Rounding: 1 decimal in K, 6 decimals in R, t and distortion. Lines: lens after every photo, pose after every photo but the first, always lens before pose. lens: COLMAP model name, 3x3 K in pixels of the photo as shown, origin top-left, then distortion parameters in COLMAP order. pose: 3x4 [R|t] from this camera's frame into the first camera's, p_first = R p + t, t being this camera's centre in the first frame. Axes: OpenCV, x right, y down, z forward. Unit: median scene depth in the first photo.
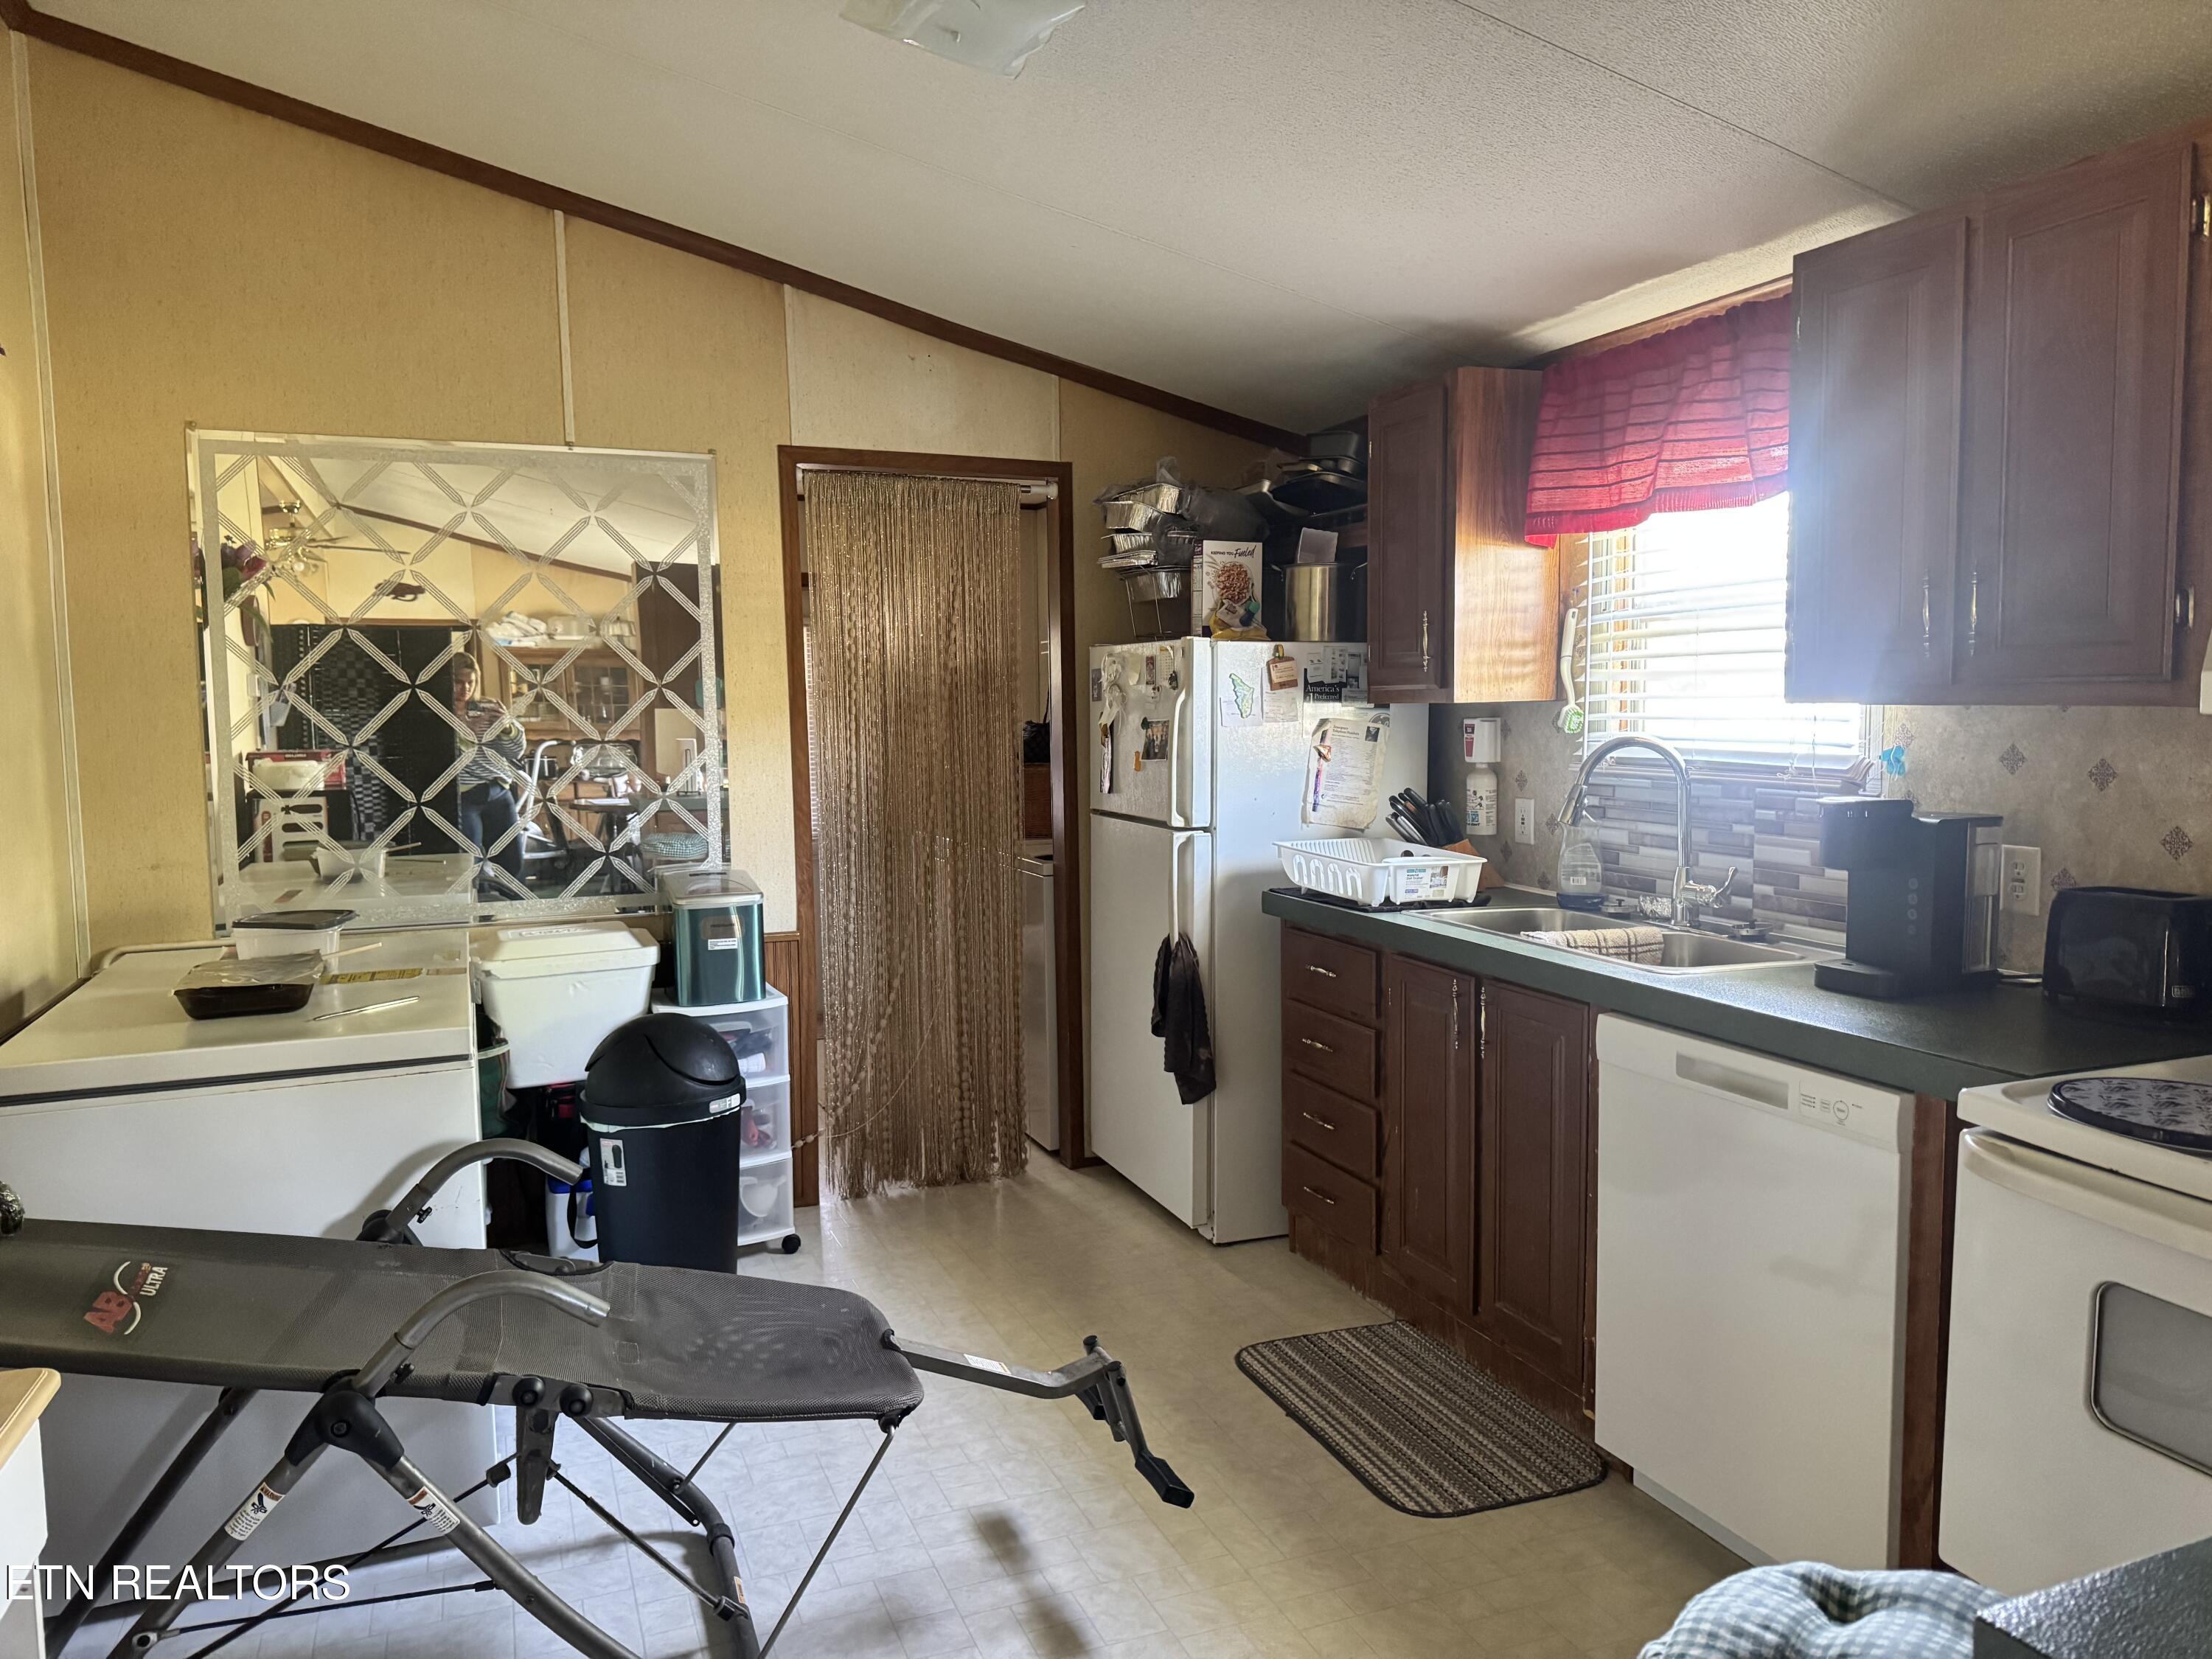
lens RADIAL K [[1556.4, 0, 1115.9], [0, 1556.4, 833.6], [0, 0, 1]] dist [0.057124, -0.063741]
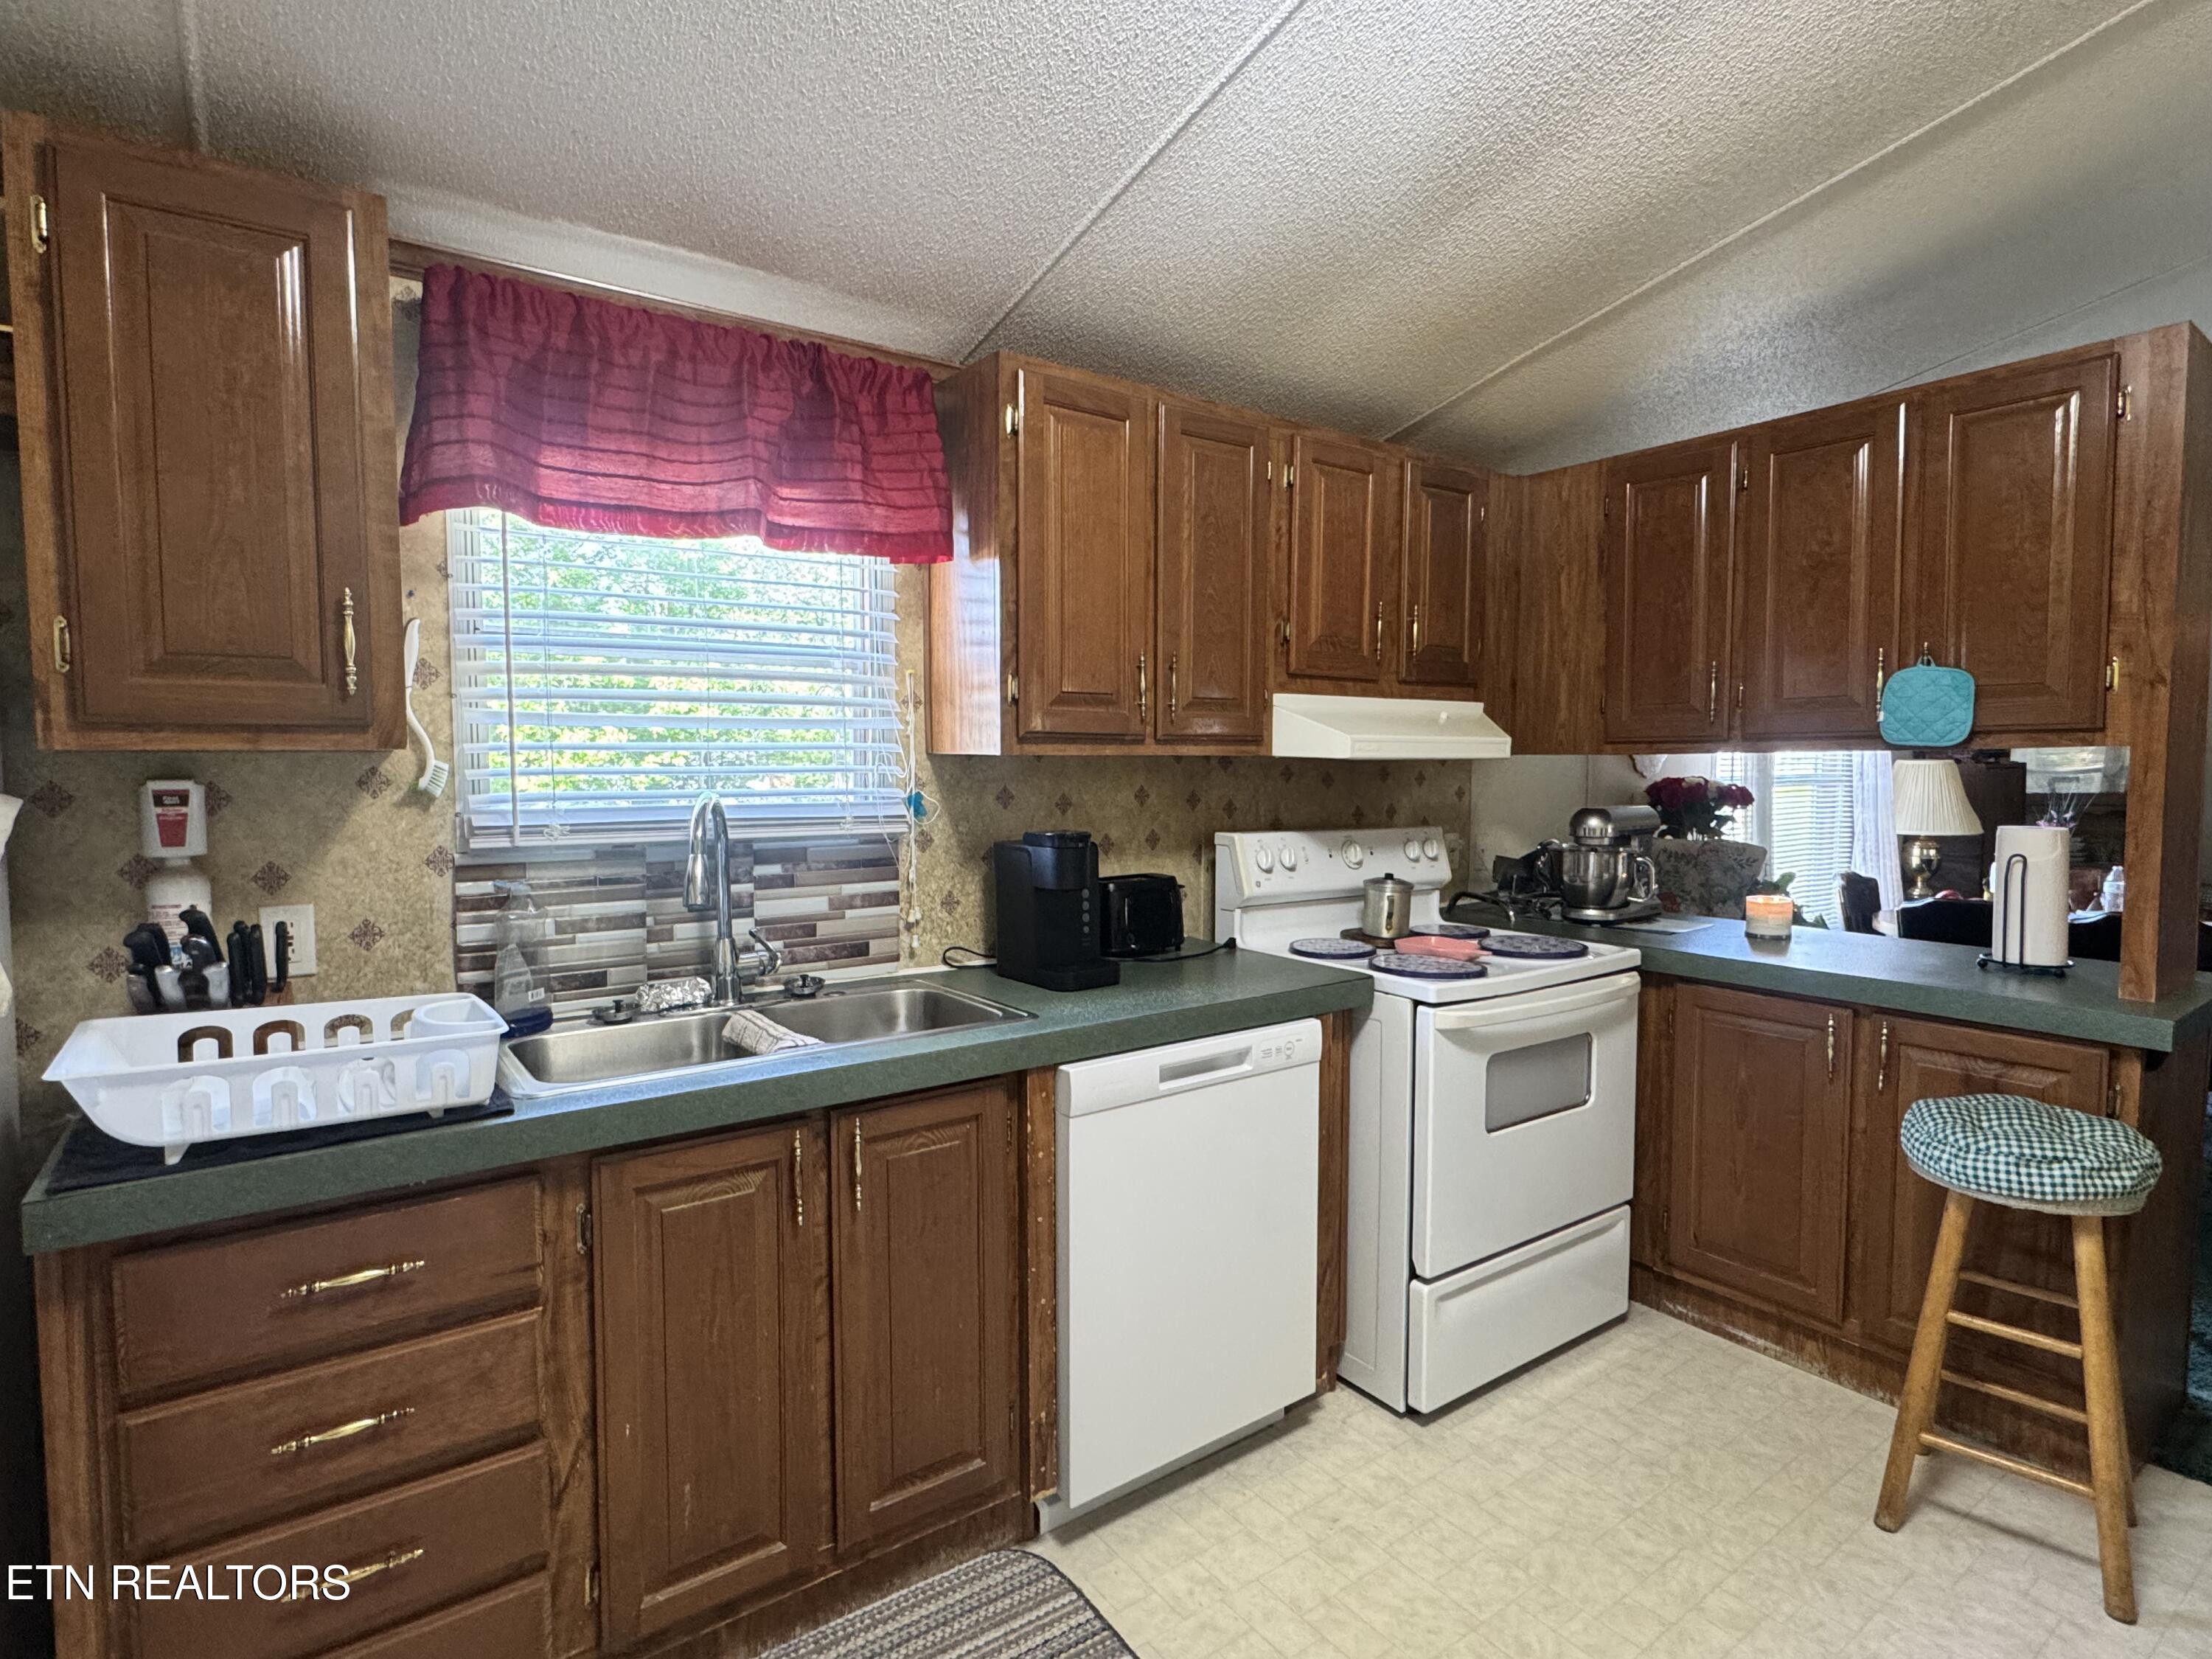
lens RADIAL K [[1124.6, 0, 1104.3], [0, 1124.6, 824.9], [0, 0, 1]] dist [-0.005284, -0.001708]
pose [[-0.242792, -0.042424, 0.969150, -0.266680], [0.091620, 0.993575, 0.066446, -0.057097], [-0.965742, 0.104926, -0.237345, 0.820750]]
